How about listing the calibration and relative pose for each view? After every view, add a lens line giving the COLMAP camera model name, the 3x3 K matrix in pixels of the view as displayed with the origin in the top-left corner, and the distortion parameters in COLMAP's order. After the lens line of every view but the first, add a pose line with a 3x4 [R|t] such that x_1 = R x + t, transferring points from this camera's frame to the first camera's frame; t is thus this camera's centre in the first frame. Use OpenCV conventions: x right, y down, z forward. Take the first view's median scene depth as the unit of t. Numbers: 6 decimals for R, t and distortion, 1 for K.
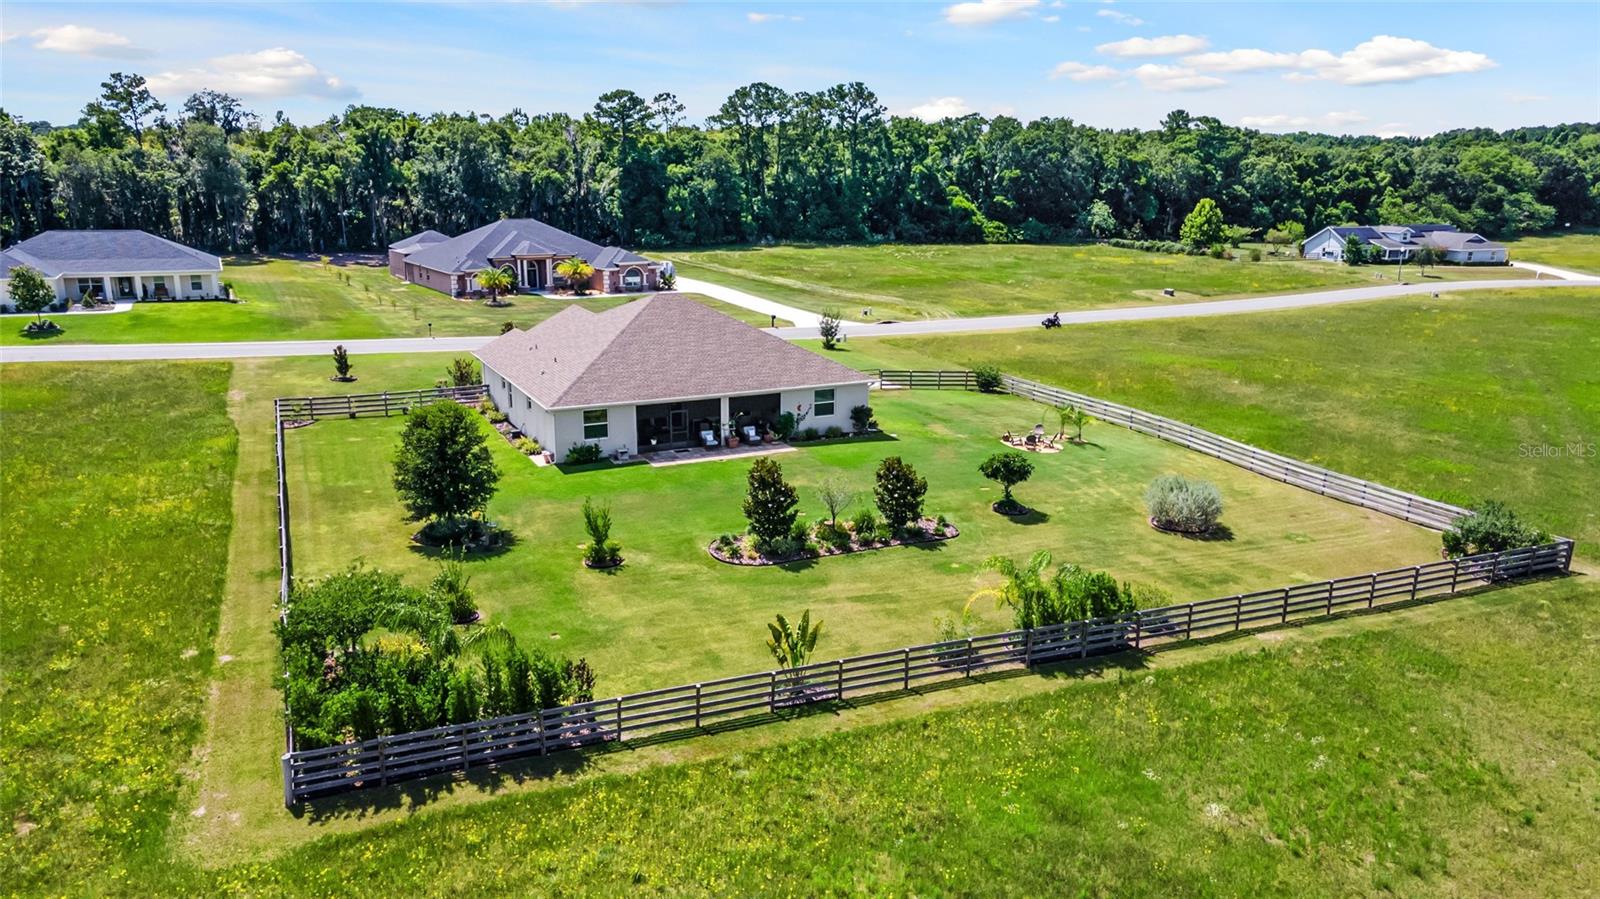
lens RADIAL K [[1159.7, 0, 791.7], [0, 1159.7, 457.2], [0, 0, 1]] dist [0.030117, 0.030359]
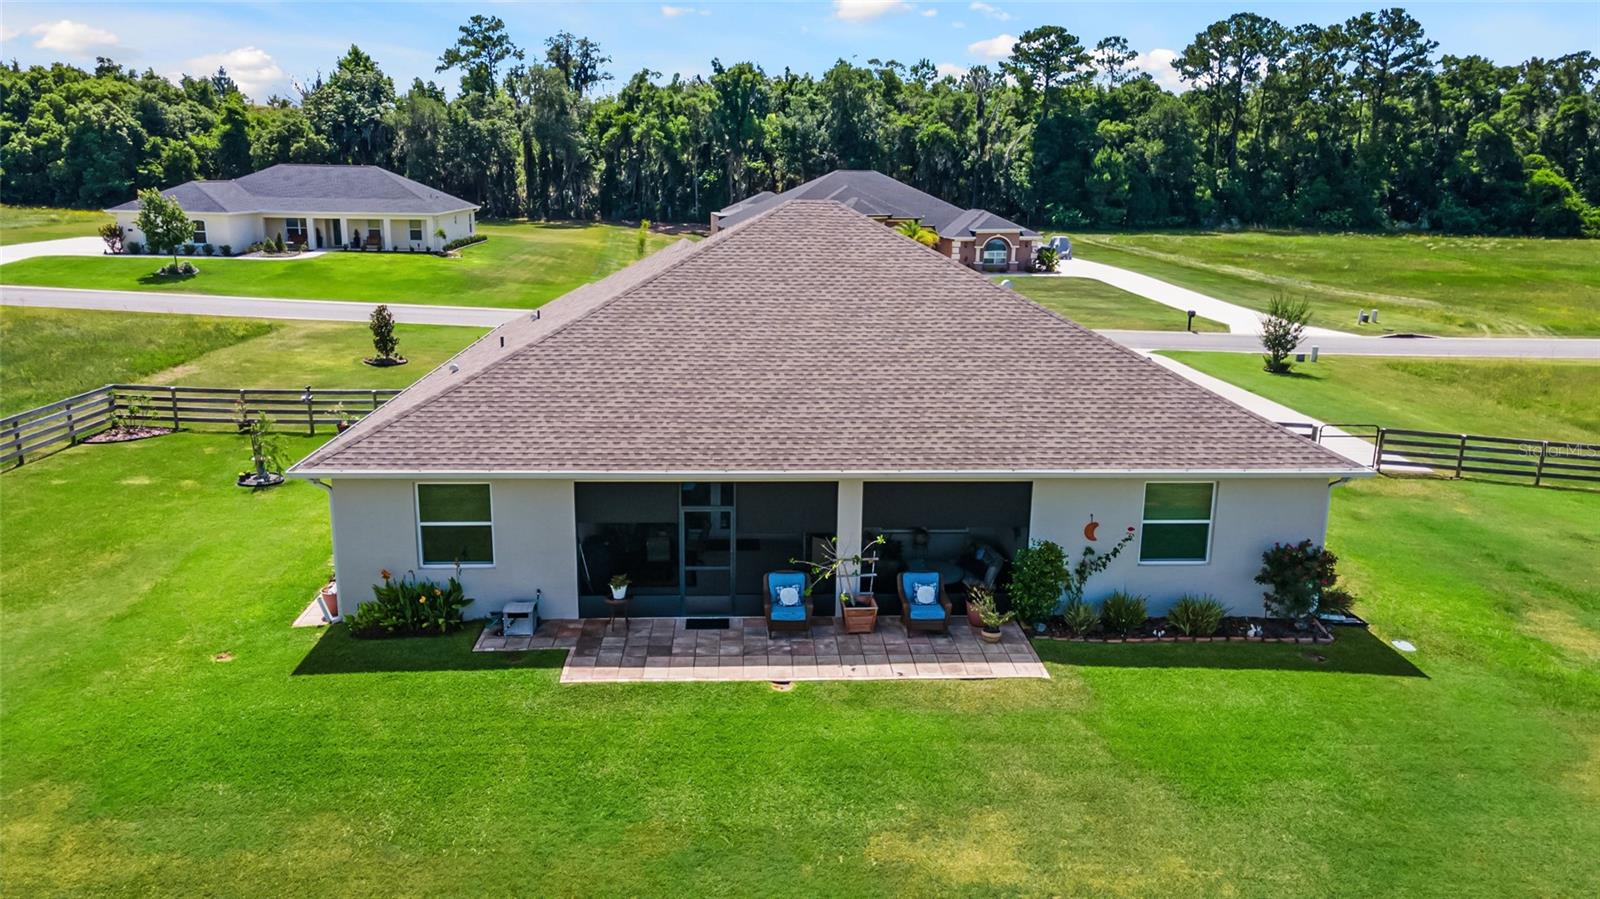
lens RADIAL K [[1163.9, 0, 791.5], [0, 1163.9, 446.1], [0, 0, 1]] dist [0.020232, 0.042809]
pose [[0.920823, 0.097491, -0.377599, 0.022434], [-0.104612, 0.994512, 0.001660, -0.025585], [0.375688, 0.037973, 0.925968, 0.287174]]
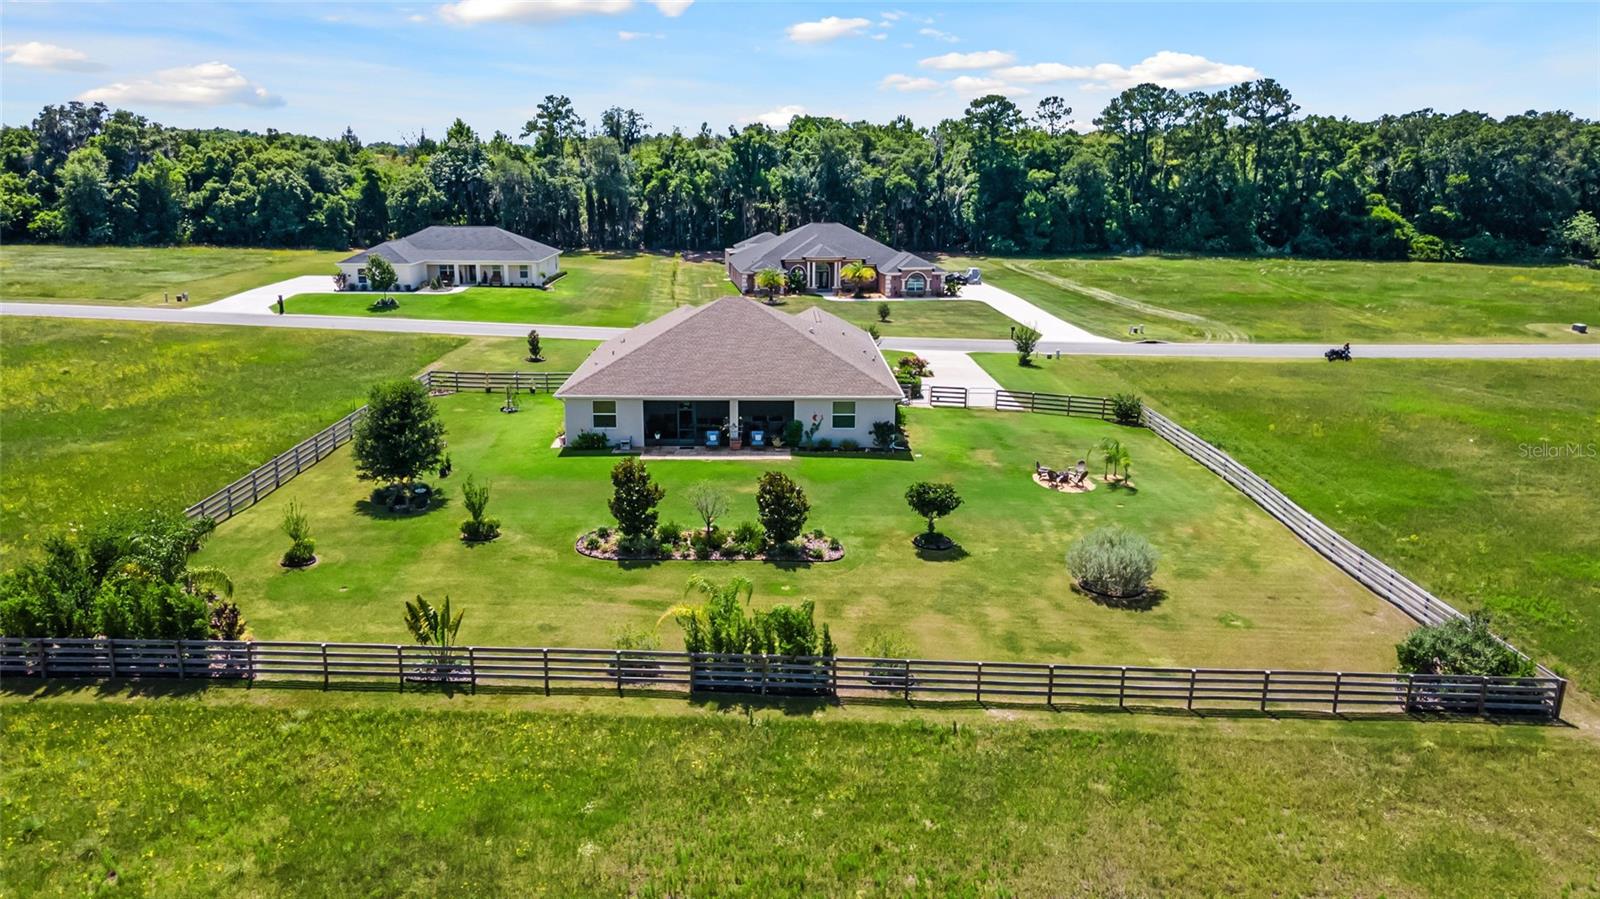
lens RADIAL K [[1163.9, 0, 791.5], [0, 1163.9, 446.1], [0, 0, 1]] dist [0.020232, 0.042809]
pose [[0.907689, 0.100642, -0.407396, 0.173796], [-0.105704, 0.994346, 0.010128, -0.011510], [0.406112, 0.033870, 0.913195, 0.035348]]
